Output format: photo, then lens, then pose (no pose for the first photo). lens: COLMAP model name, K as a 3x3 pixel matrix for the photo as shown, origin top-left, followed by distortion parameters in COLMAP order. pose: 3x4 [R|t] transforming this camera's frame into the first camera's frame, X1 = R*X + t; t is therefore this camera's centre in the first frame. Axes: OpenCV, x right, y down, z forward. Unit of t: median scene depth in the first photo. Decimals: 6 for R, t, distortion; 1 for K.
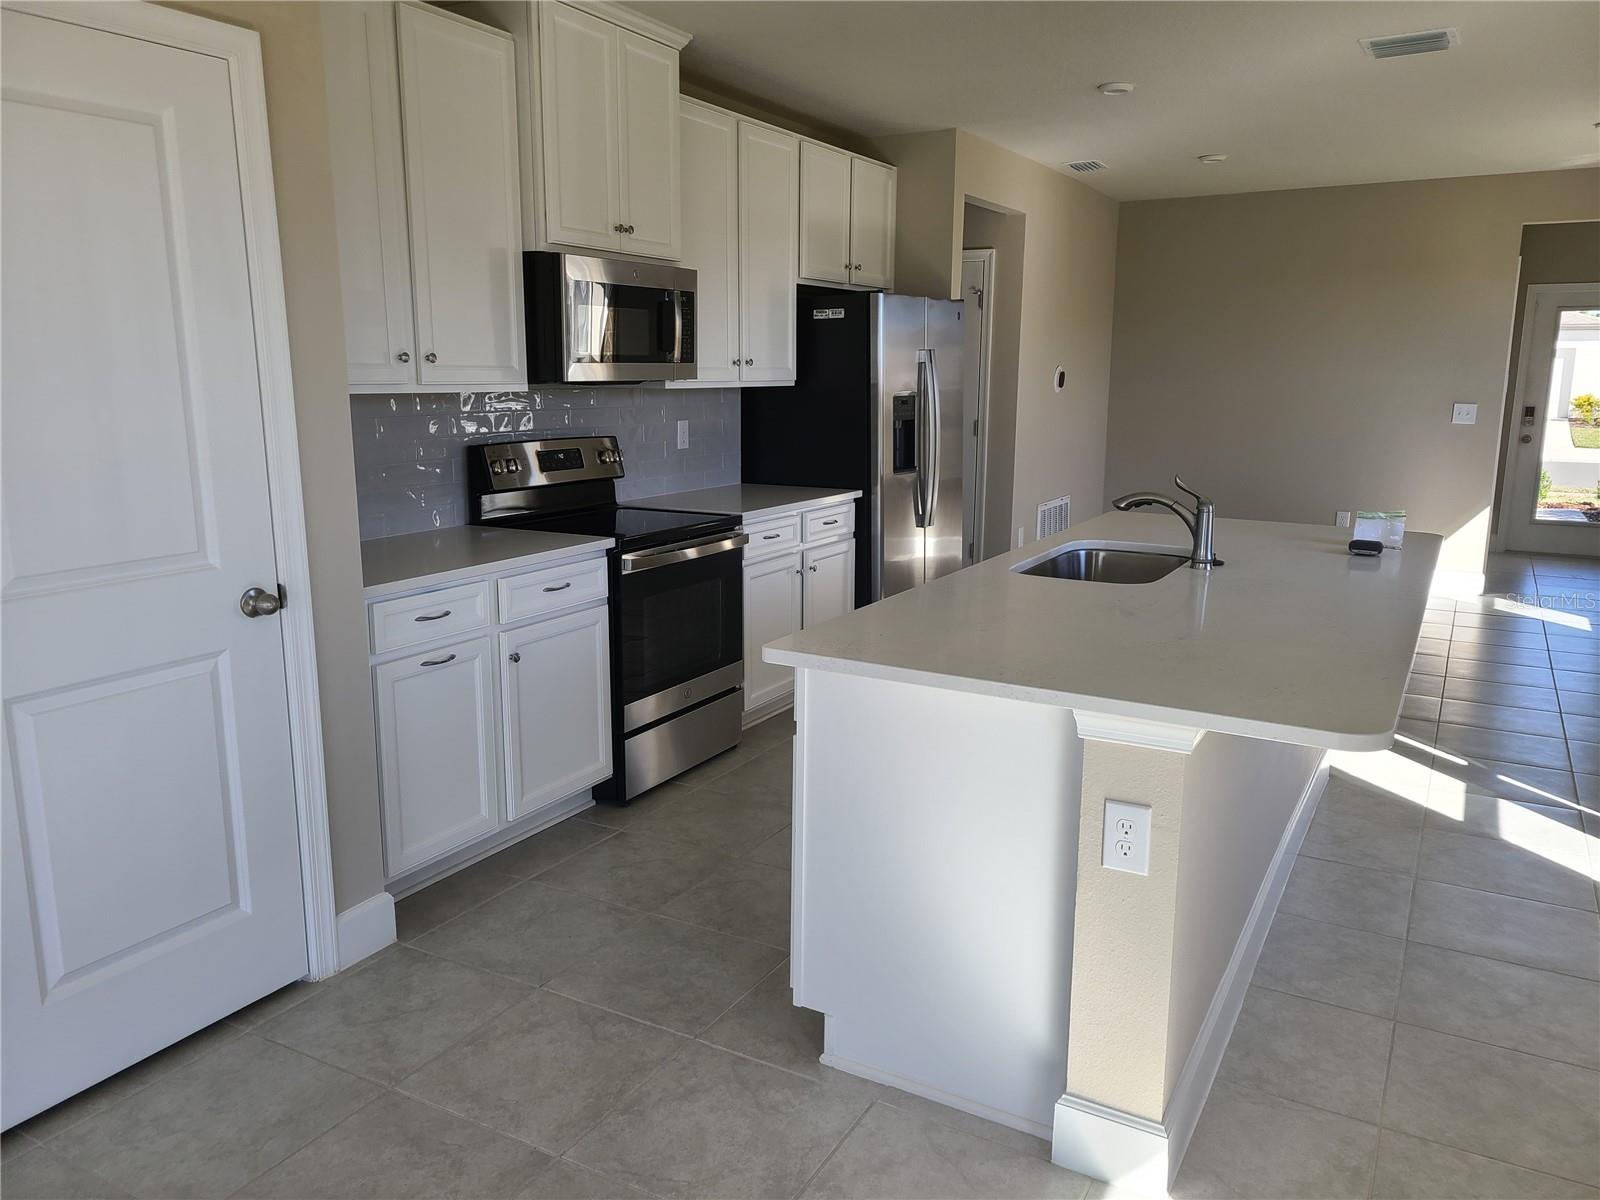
lens RADIAL K [[1190.9, 0, 800.0], [0, 1190.9, 600.0], [0, 0, 1]] dist [0.056884, -0.044183]
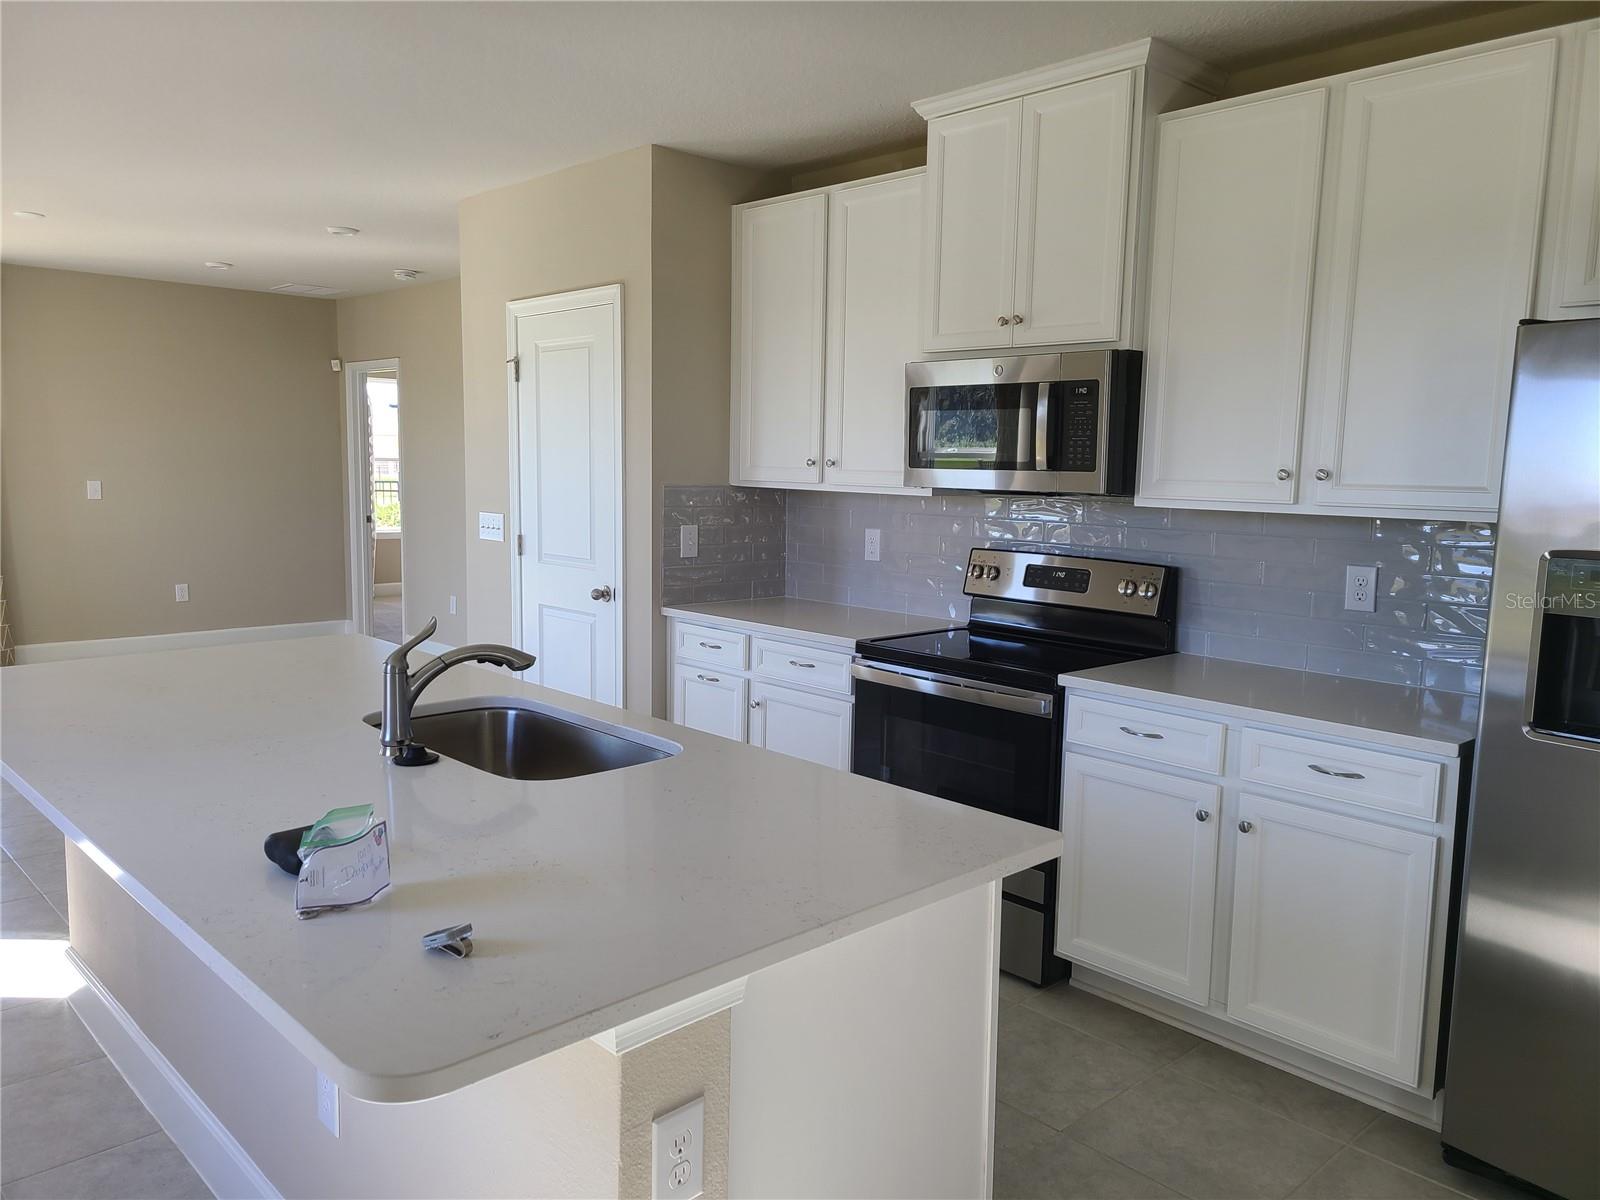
lens RADIAL K [[1190.9, 0, 800.0], [0, 1190.9, 600.0], [0, 0, 1]] dist [0.056884, -0.044183]
pose [[-0.295605, 0.101513, -0.949902, 0.699533], [-0.206054, 0.964157, 0.167160, -0.209462], [0.932823, 0.245144, -0.264092, 1.052392]]
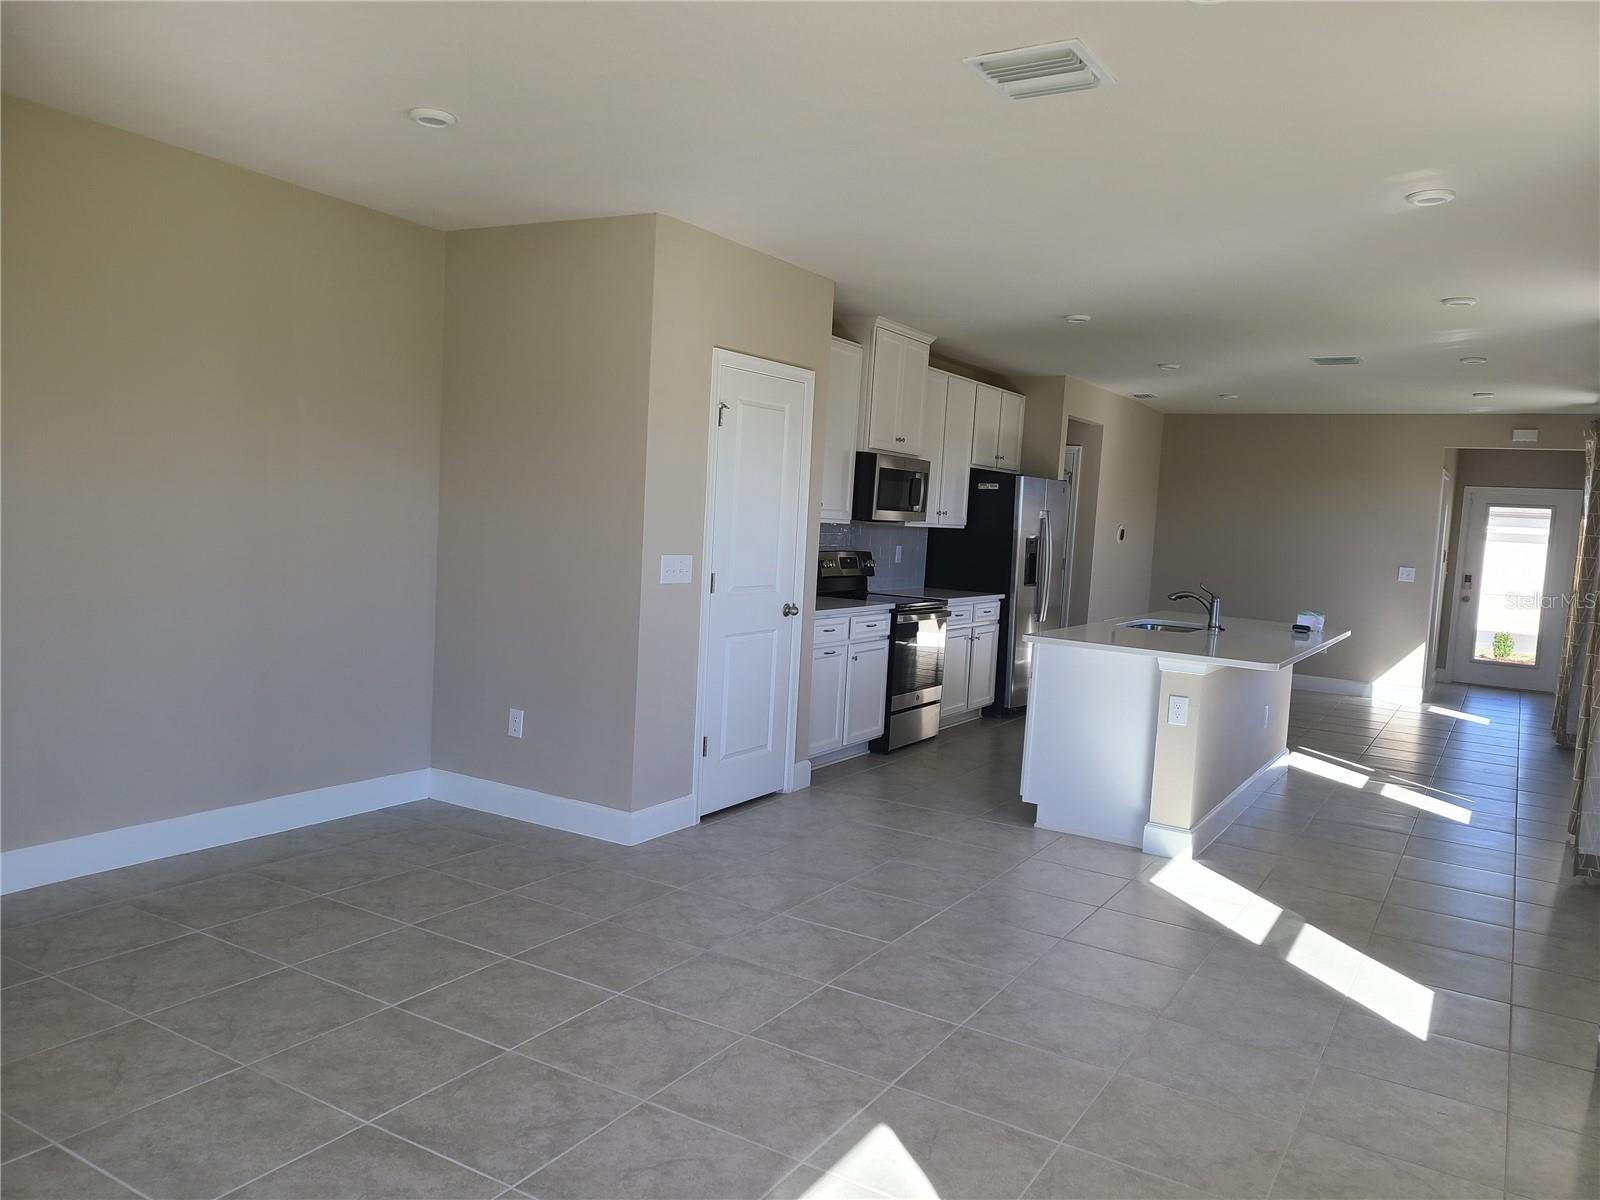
lens RADIAL K [[1190.9, 0, 800.0], [0, 1190.9, 600.0], [0, 0, 1]] dist [0.056884, -0.044183]
pose [[0.998213, 0.054939, -0.023491, -0.224592], [-0.057345, 0.991313, -0.118363, 0.147483], [0.016784, 0.119498, 0.992693, -0.729583]]
